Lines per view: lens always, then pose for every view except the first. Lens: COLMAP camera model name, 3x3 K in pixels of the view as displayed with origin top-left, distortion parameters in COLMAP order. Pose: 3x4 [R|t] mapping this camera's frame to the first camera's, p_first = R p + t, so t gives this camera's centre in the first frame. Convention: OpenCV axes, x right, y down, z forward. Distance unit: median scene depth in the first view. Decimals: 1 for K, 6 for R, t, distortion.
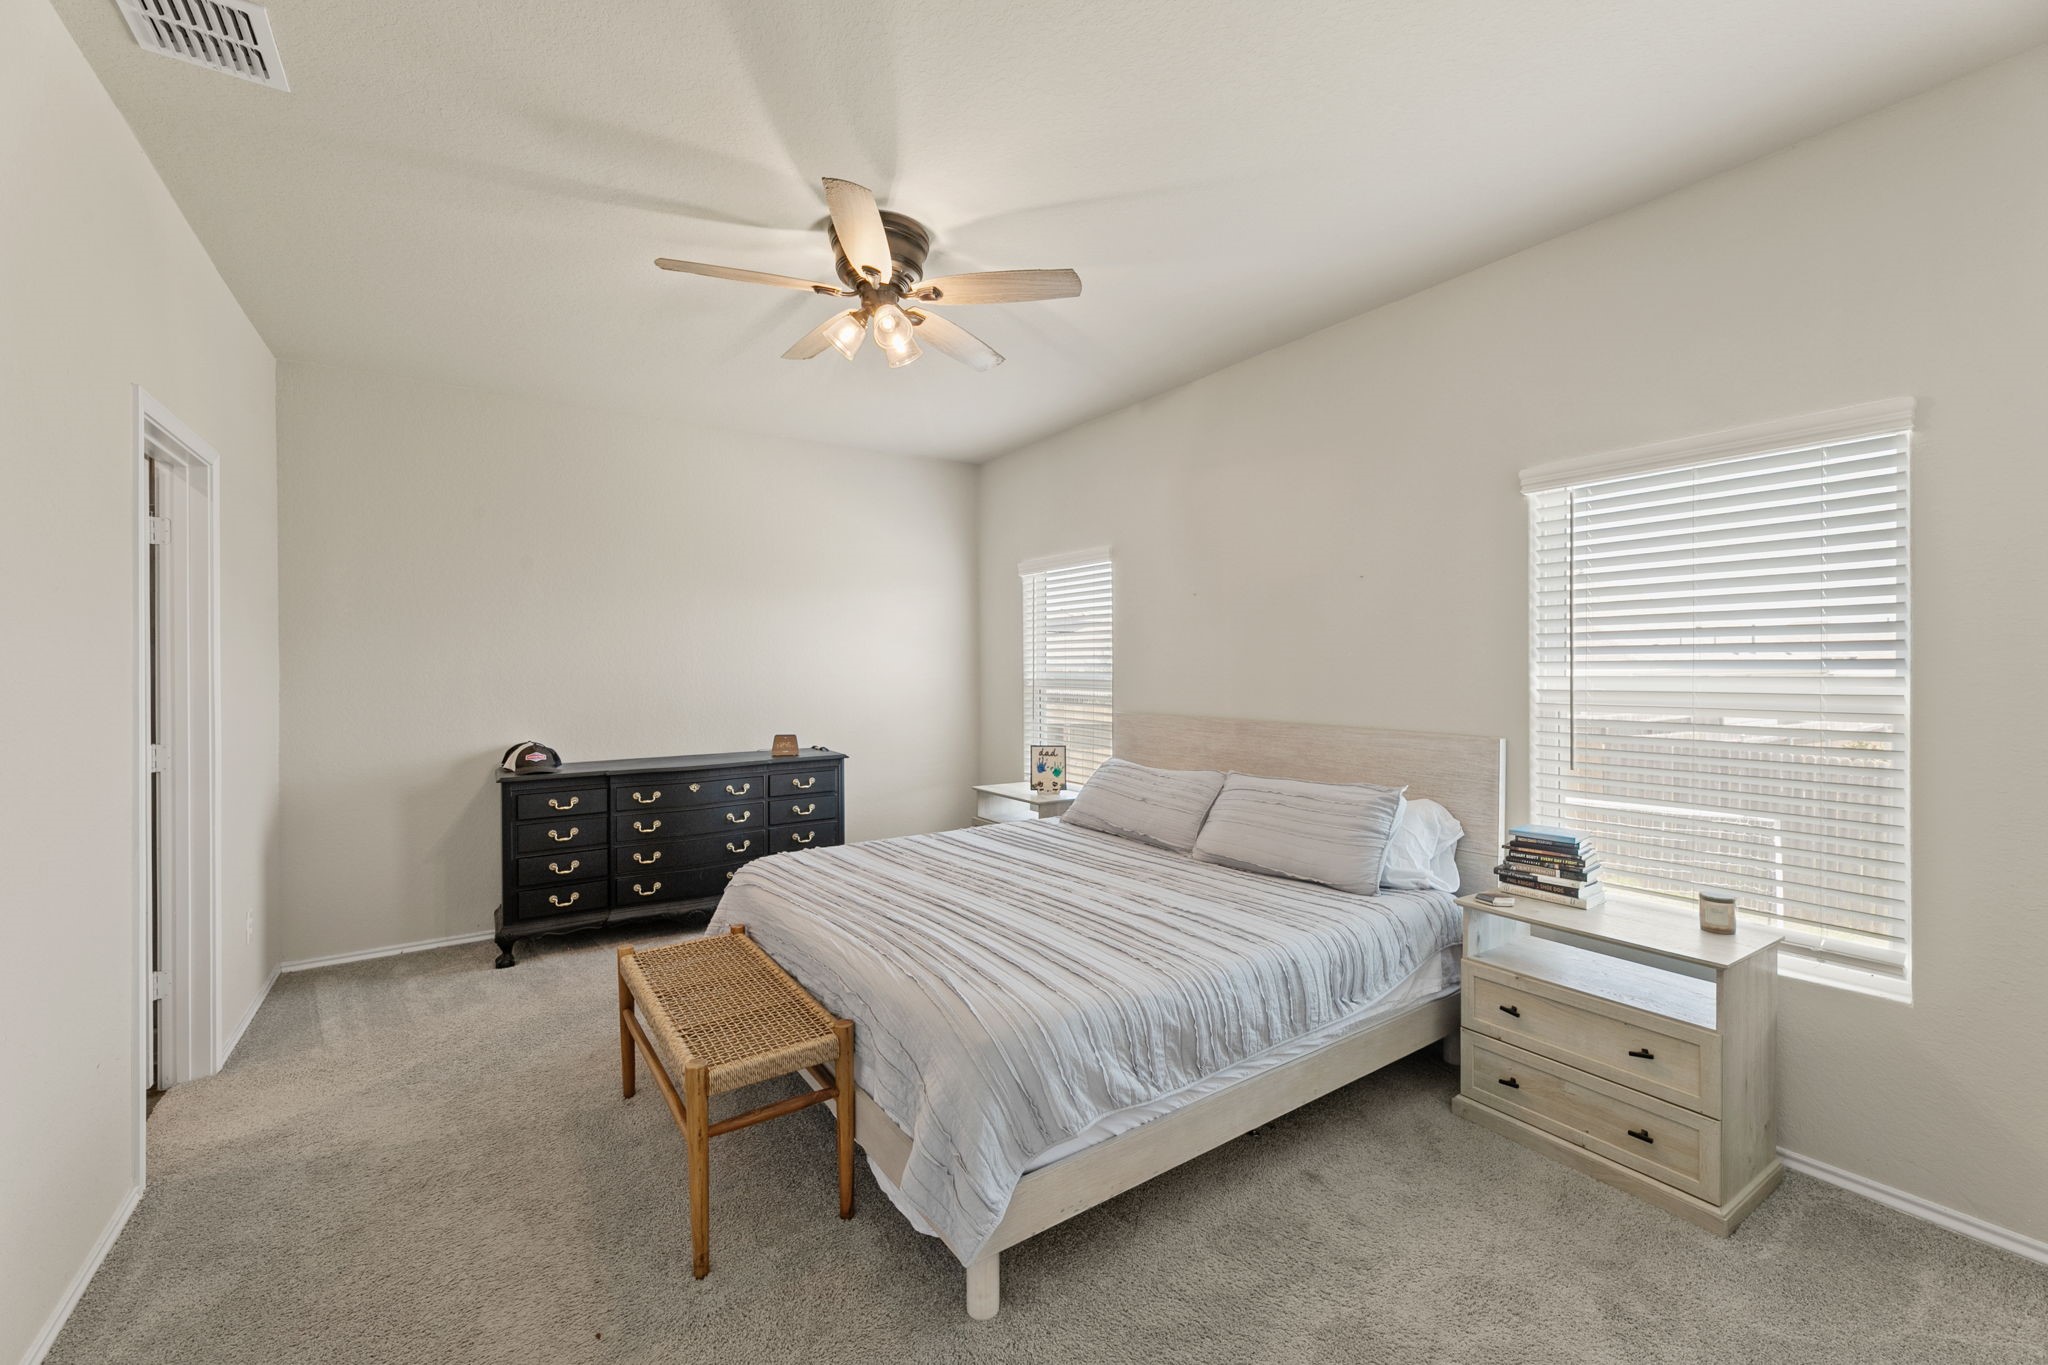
lens RADIAL K [[822.1, 0, 1035.3], [0, 822.1, 673.2], [0, 0, 1]] dist [0.001137, -0.001707]
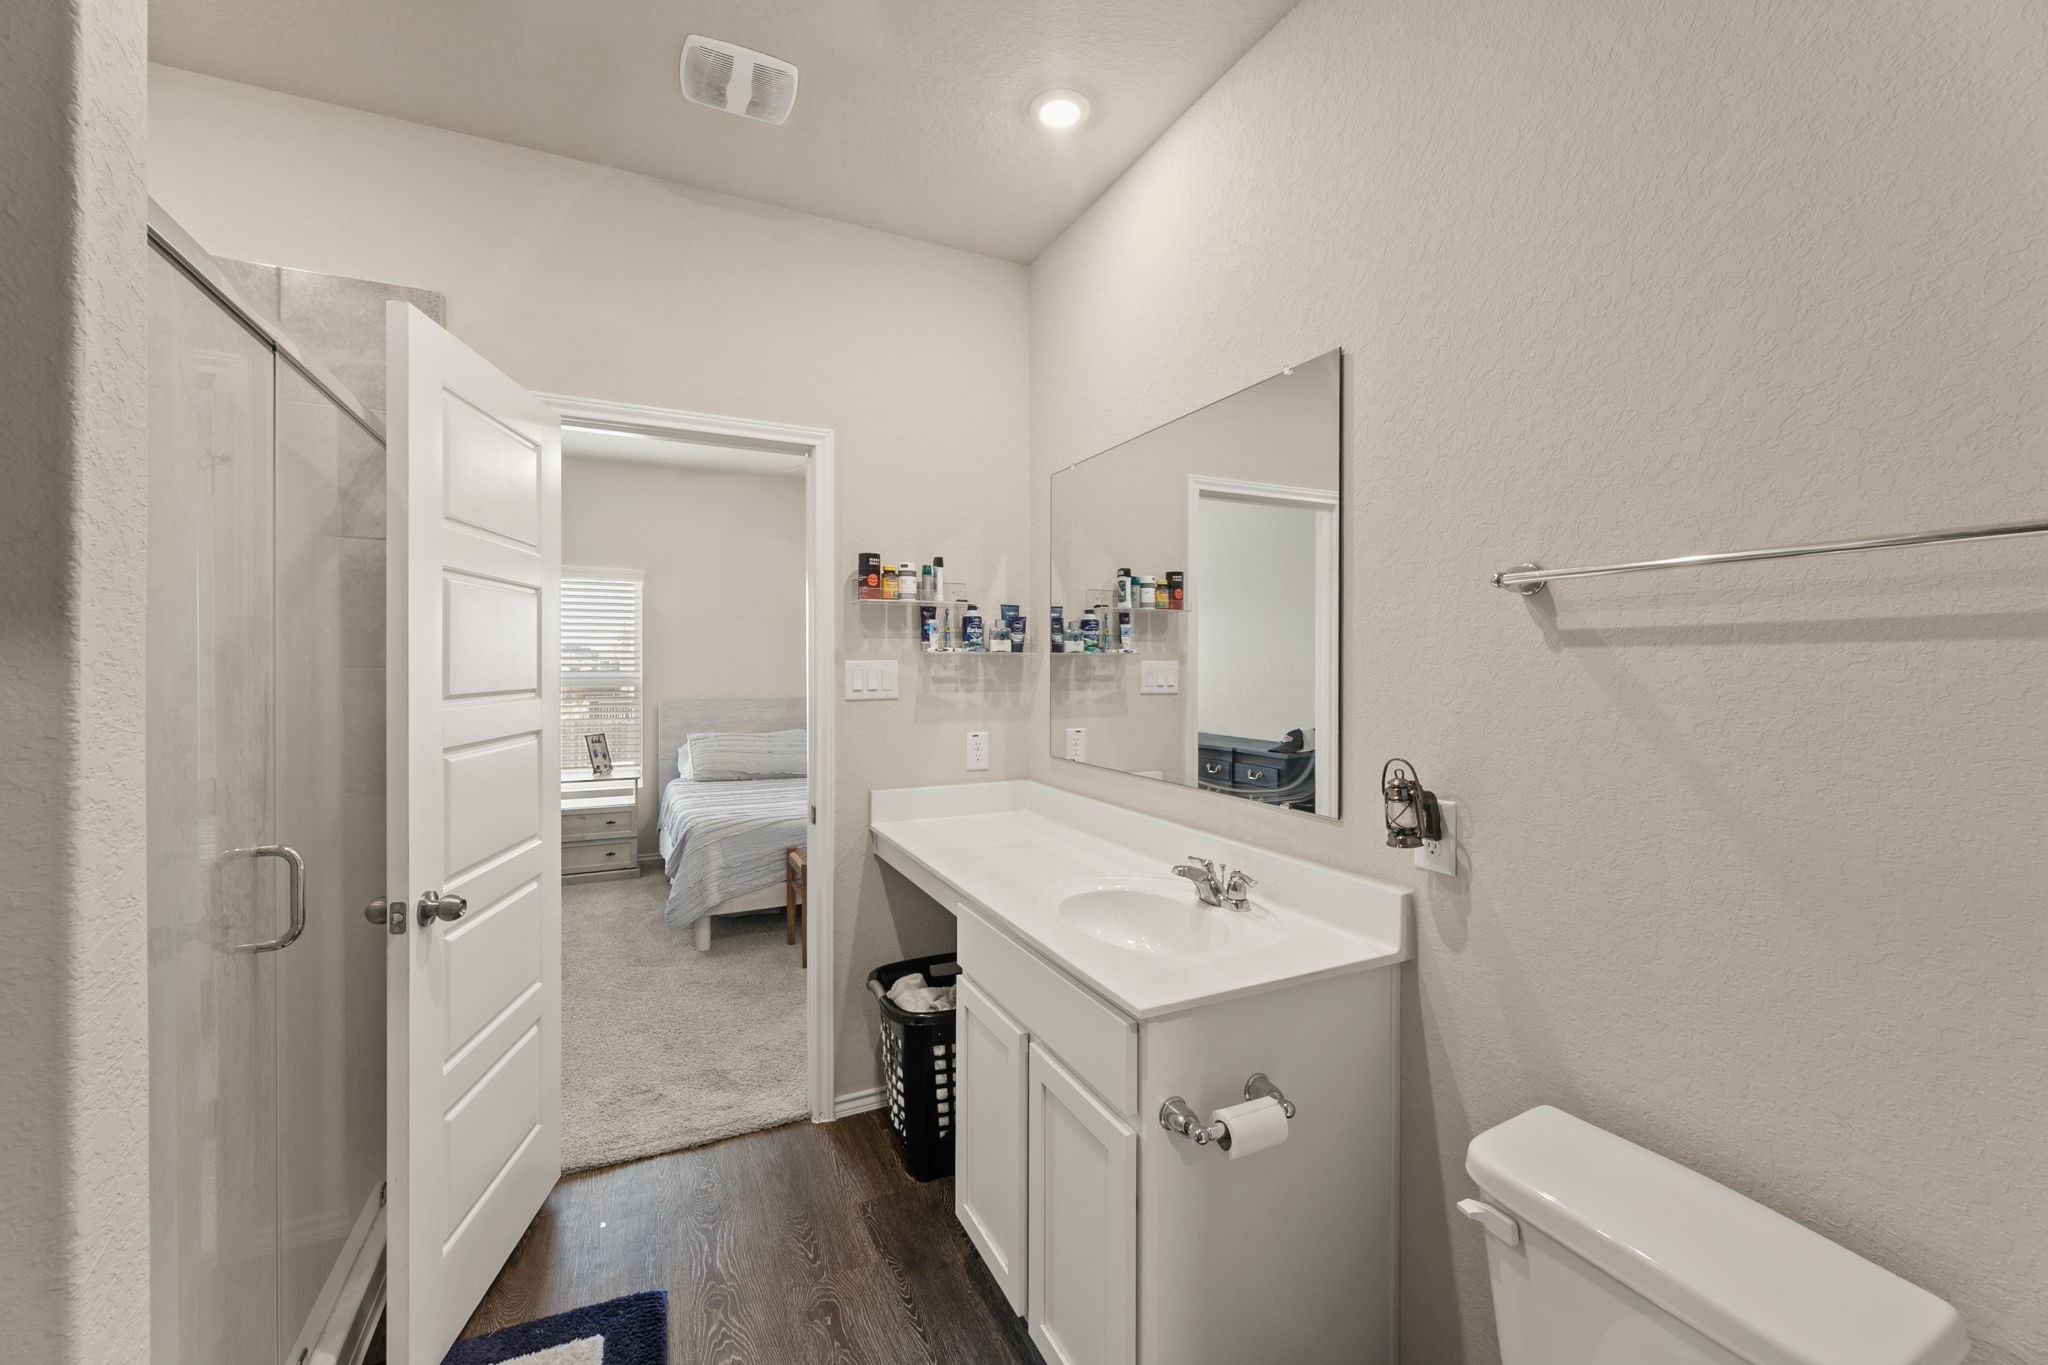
lens RADIAL K [[822.1, 0, 1052.7], [0, 822.1, 662.1], [0, 0, 1]] dist [0.001137, -0.001707]
pose [[0.130048, -0.002497, 0.991505, -1.789187], [0.004858, 0.999986, 0.001881, -0.020193], [-0.991496, 0.004572, 0.130058, 0.374551]]
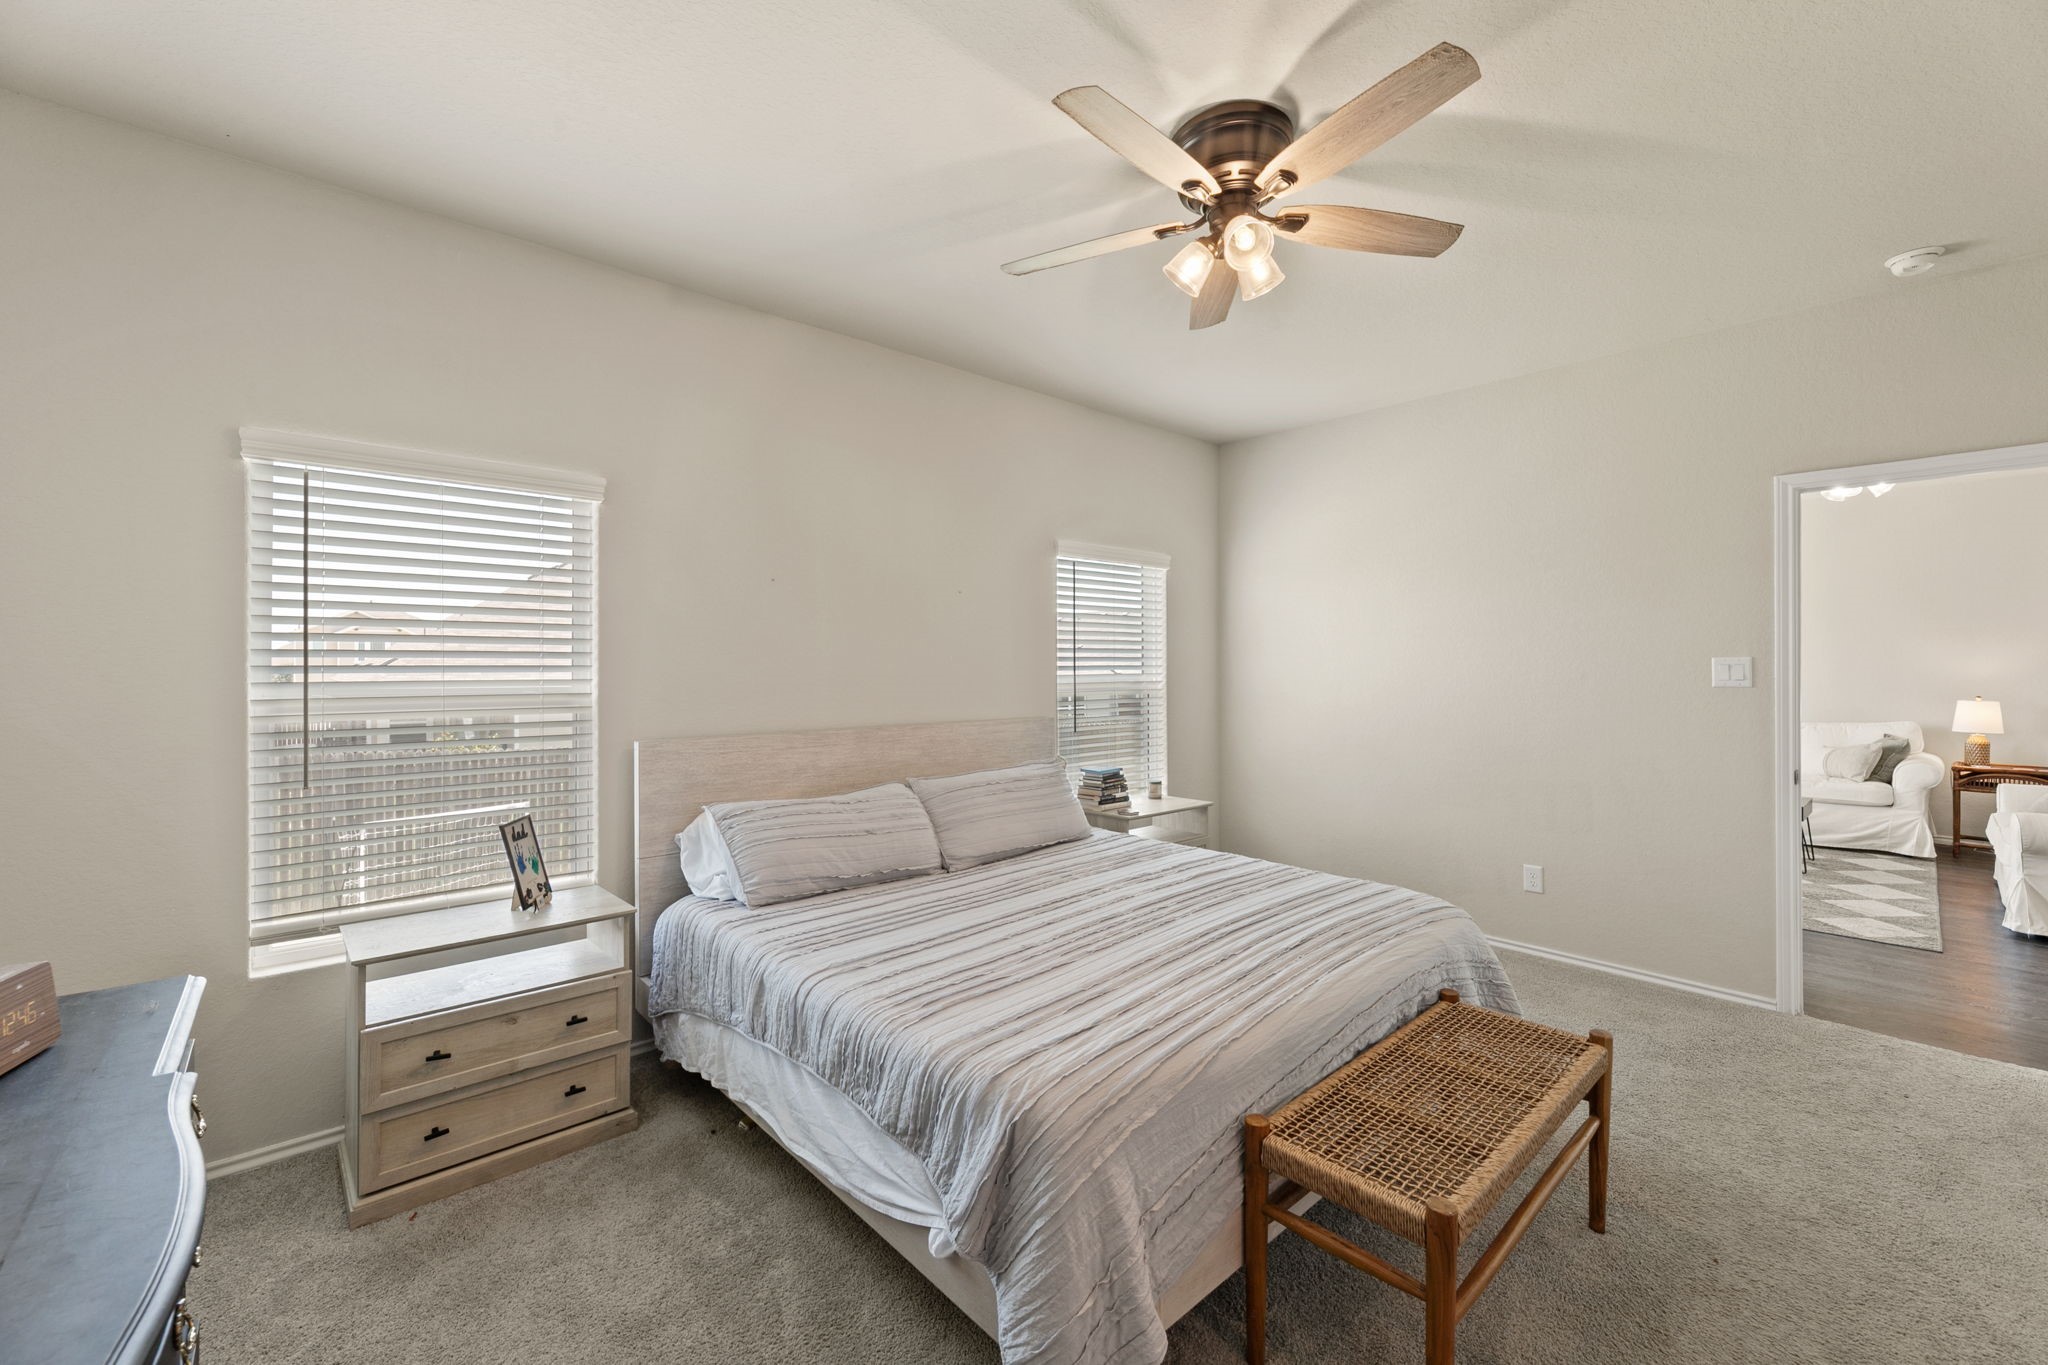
lens RADIAL K [[822.1, 0, 1048.0], [0, 822.1, 665.2], [0, 0, 1]] dist [0.001137, -0.001707]
pose [[-0.141271, 0.001052, 0.989970, -0.949006], [0.005291, 0.999986, -0.000308, -0.014724], [-0.989957, 0.005194, -0.141274, 1.272047]]
